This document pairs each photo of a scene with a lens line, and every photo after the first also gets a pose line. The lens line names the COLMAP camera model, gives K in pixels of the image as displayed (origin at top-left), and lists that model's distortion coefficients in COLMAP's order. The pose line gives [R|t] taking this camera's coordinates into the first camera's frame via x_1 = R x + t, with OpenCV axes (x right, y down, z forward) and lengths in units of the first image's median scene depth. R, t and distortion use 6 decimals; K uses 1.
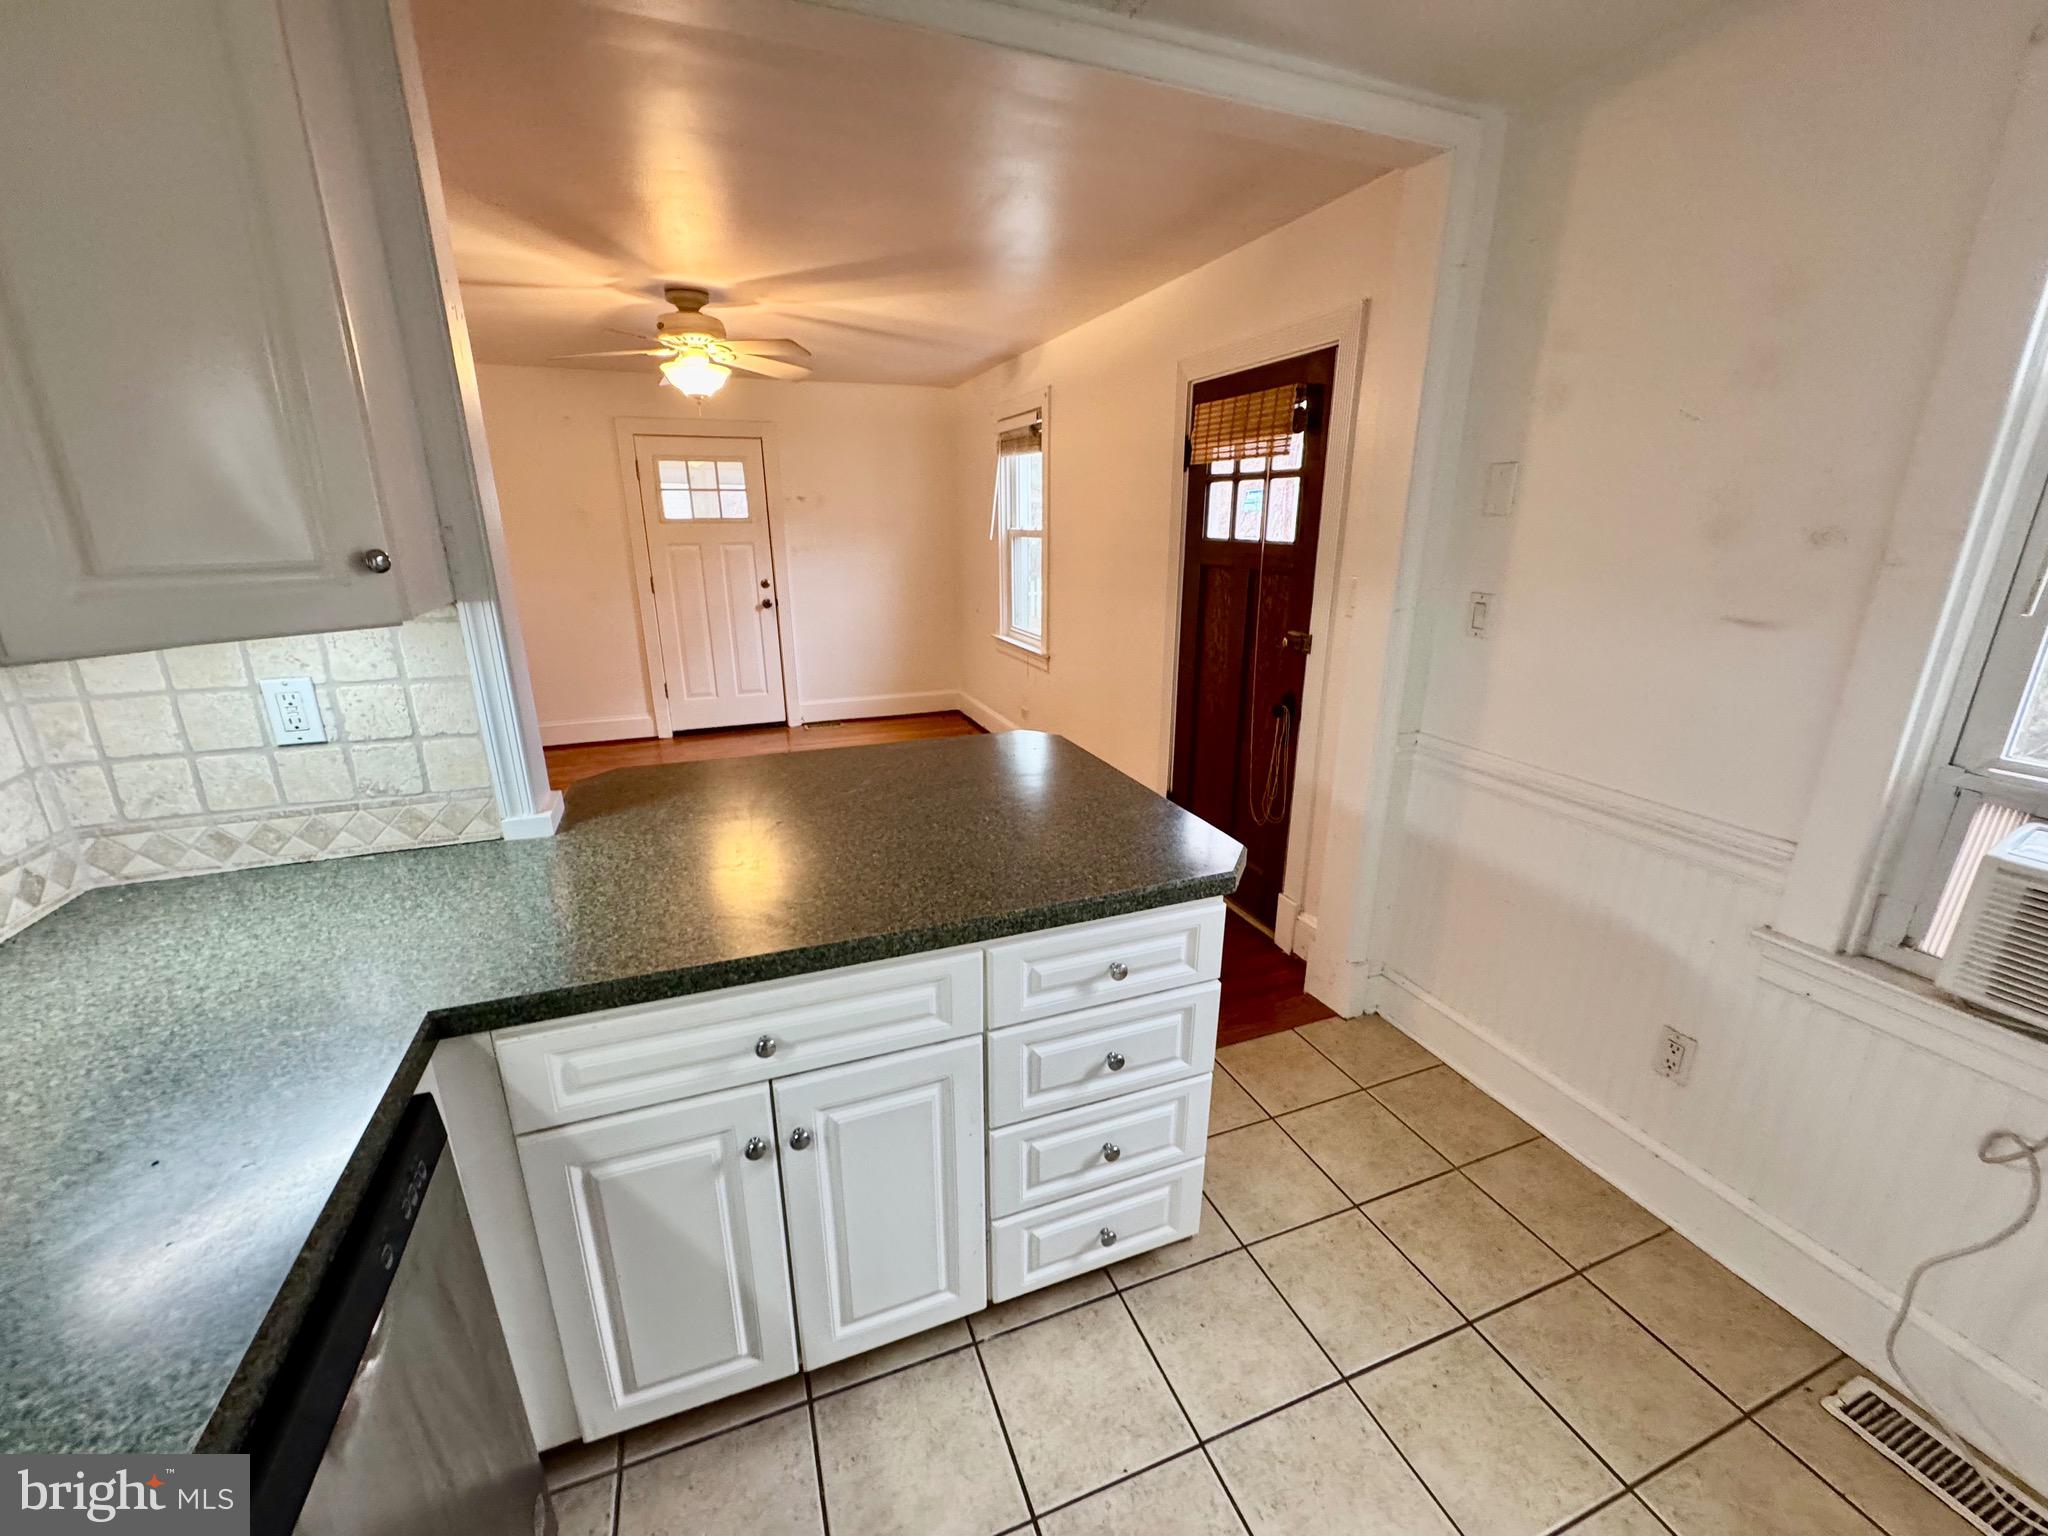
lens RADIAL K [[817.0, 0, 1015.2], [0, 817.0, 764.8], [0, 0, 1]] dist [-0.002247, 0.000391]
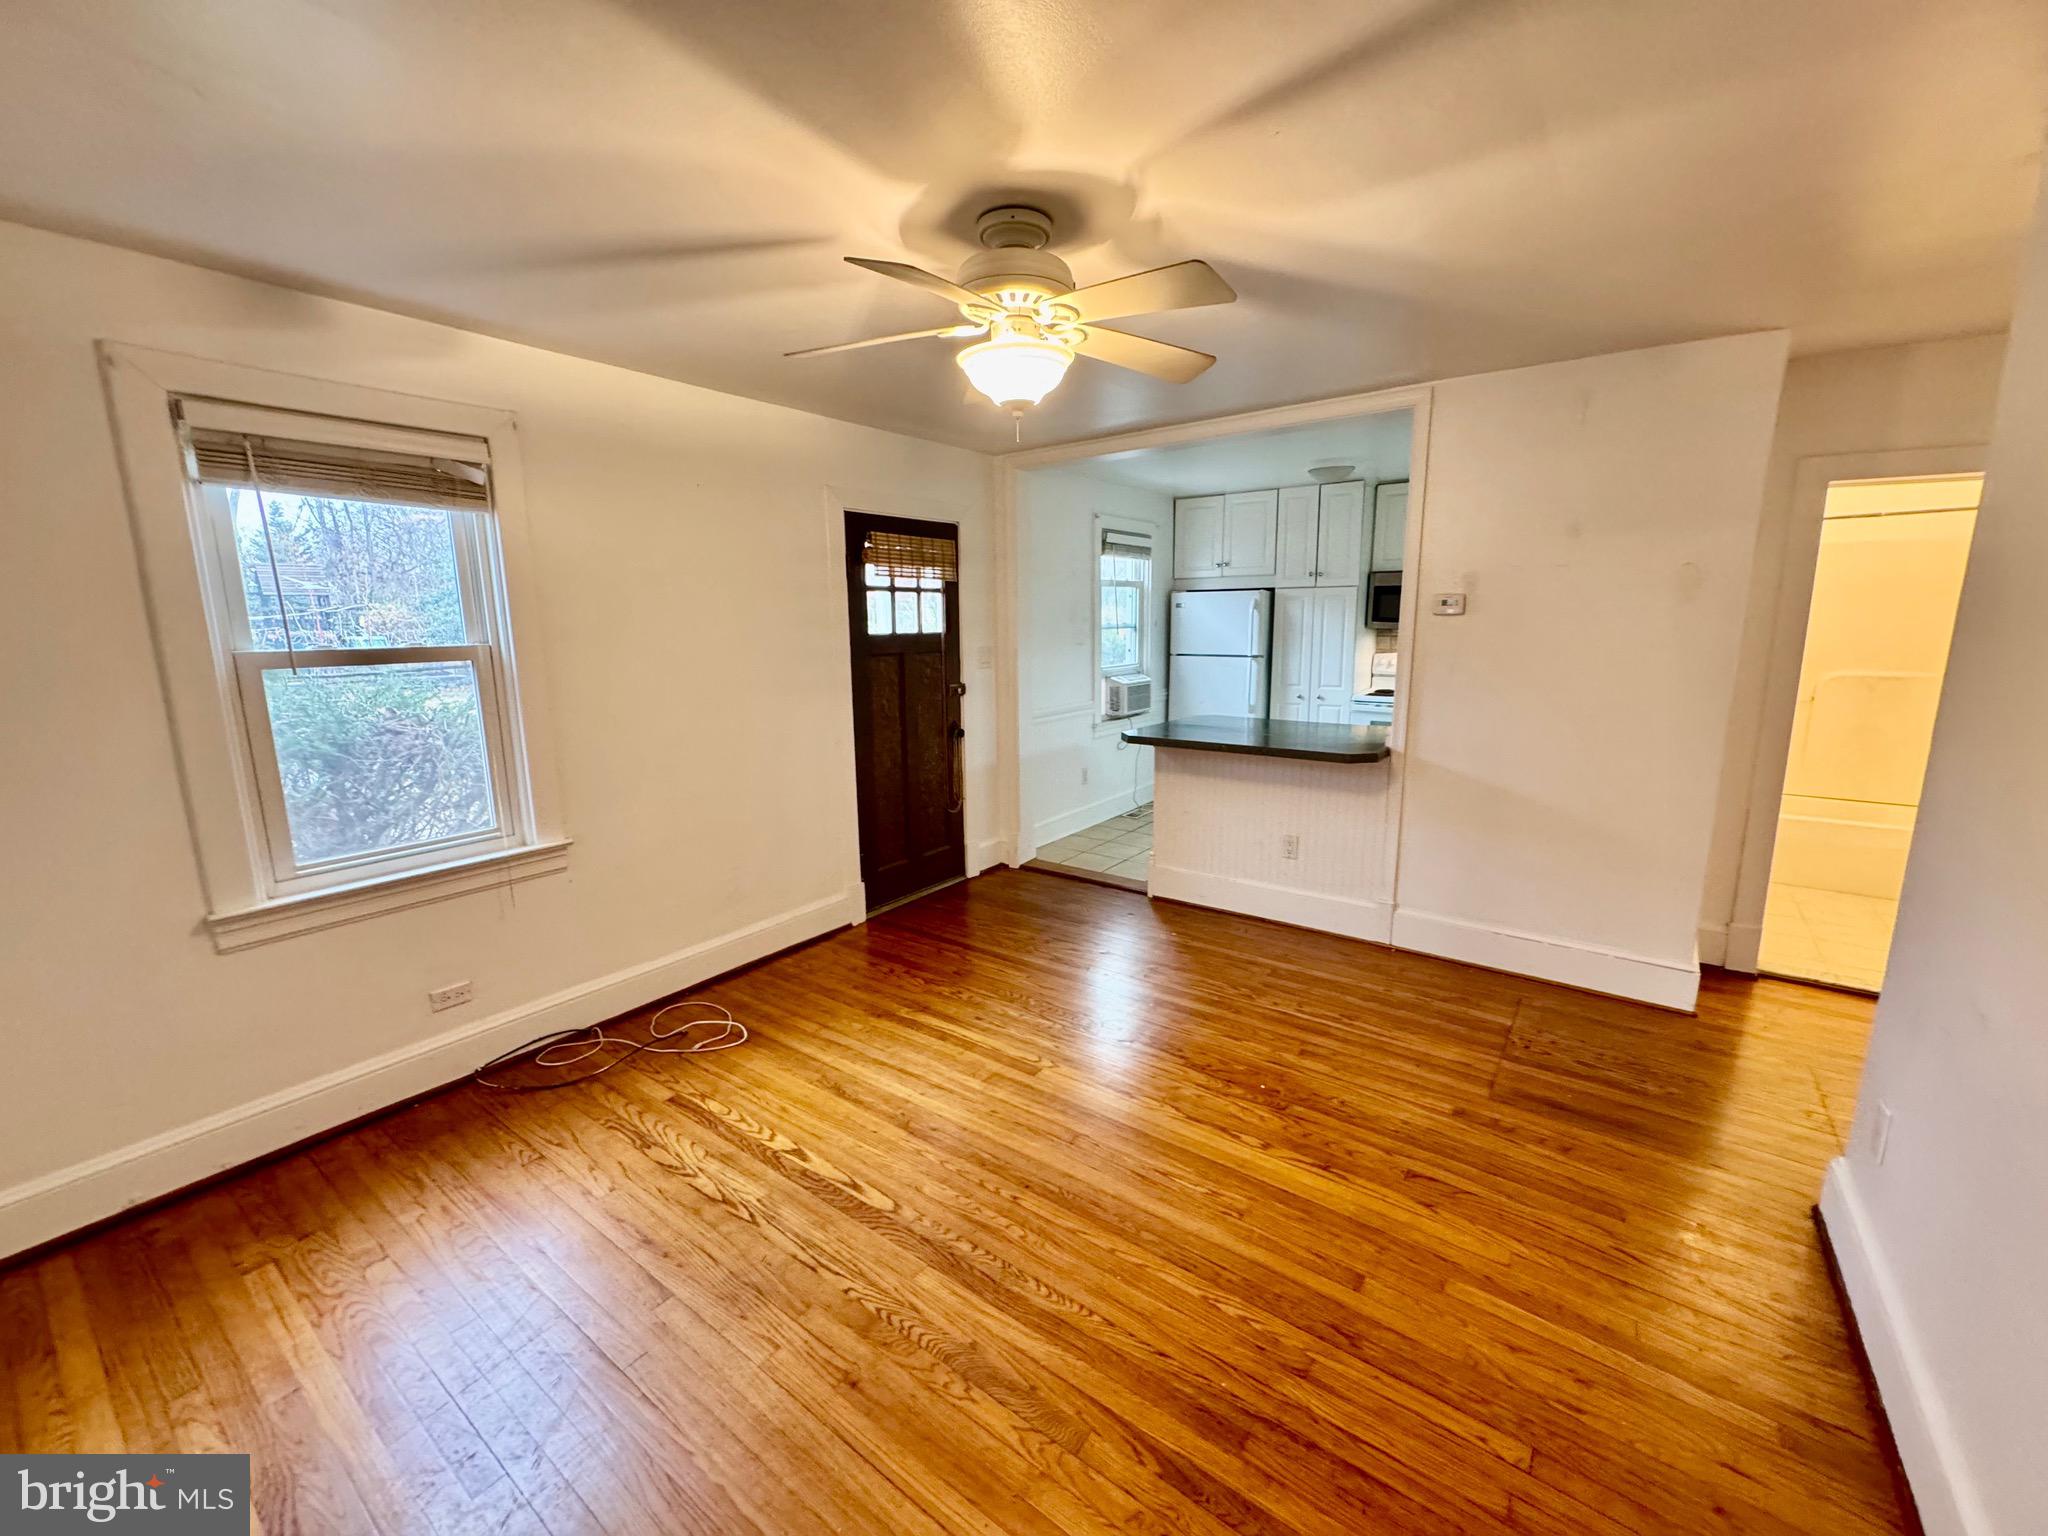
lens RADIAL K [[817.0, 0, 1022.0], [0, 817.0, 766.8], [0, 0, 1]] dist [-0.002247, 0.000391]
pose [[-0.539840, -0.146556, 0.828911, -1.120577], [0.255812, 0.909591, 0.327422, -0.517063], [-0.801956, 0.388801, -0.453543, 1.702897]]
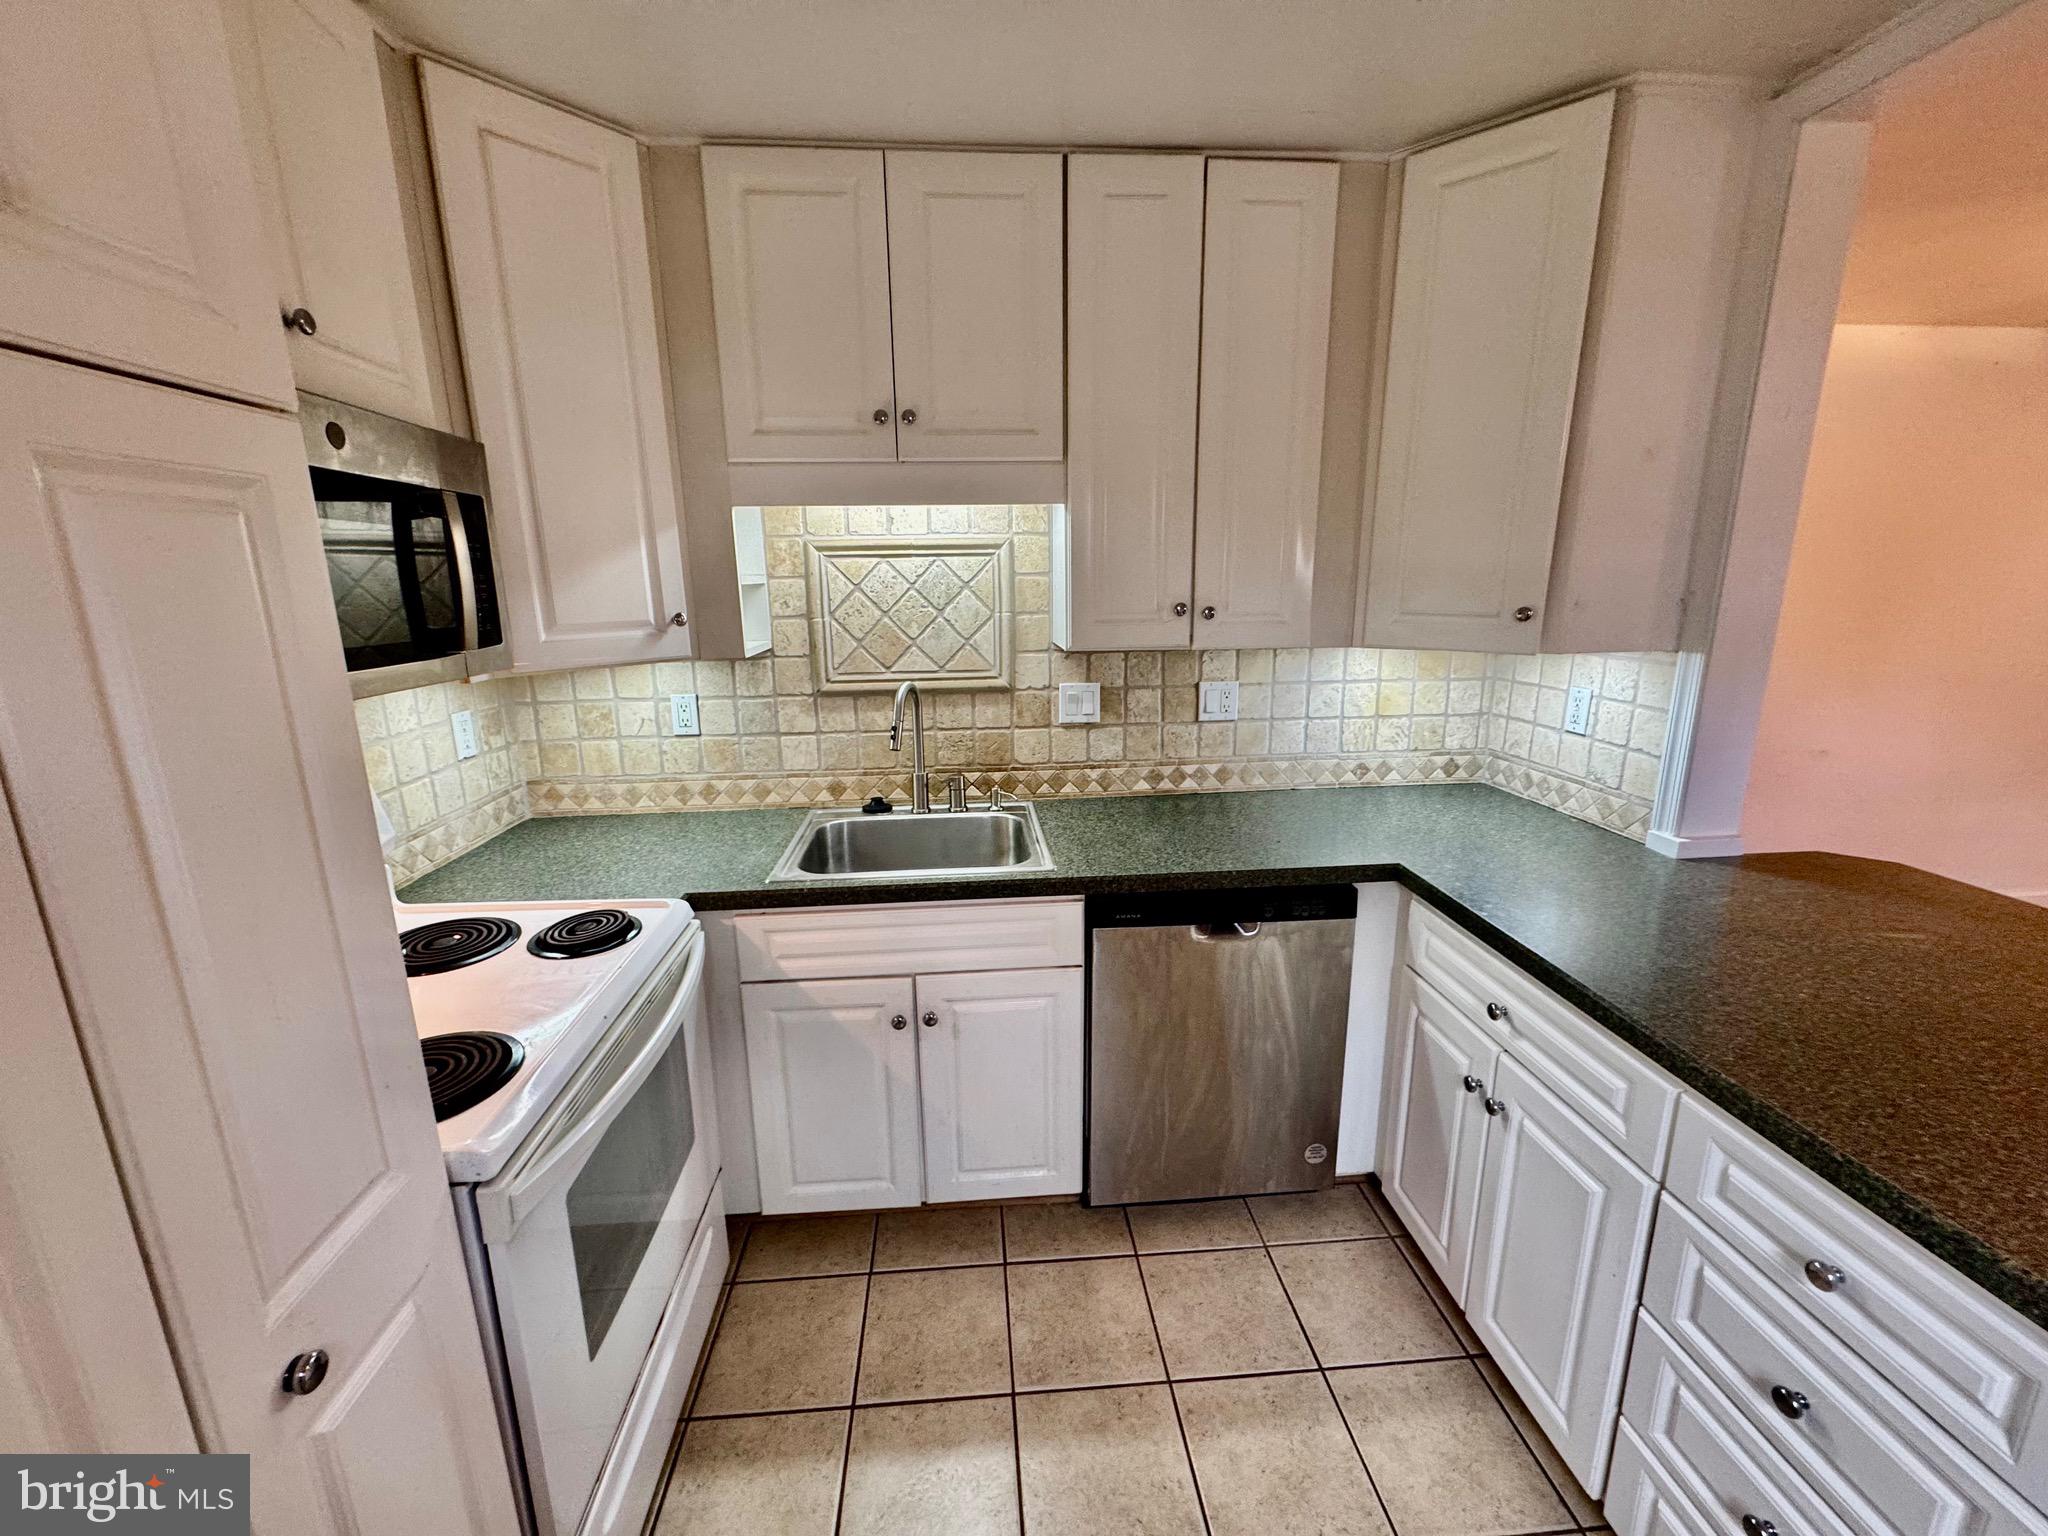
lens RADIAL K [[817.0, 0, 1022.4], [0, 817.0, 764.9], [0, 0, 1]] dist [-0.002247, 0.000391]
pose [[-0.279511, 0.219981, -0.934603, 0.413315], [-0.266436, 0.917400, 0.295615, -0.073185], [0.922435, 0.331639, -0.197812, 0.197111]]
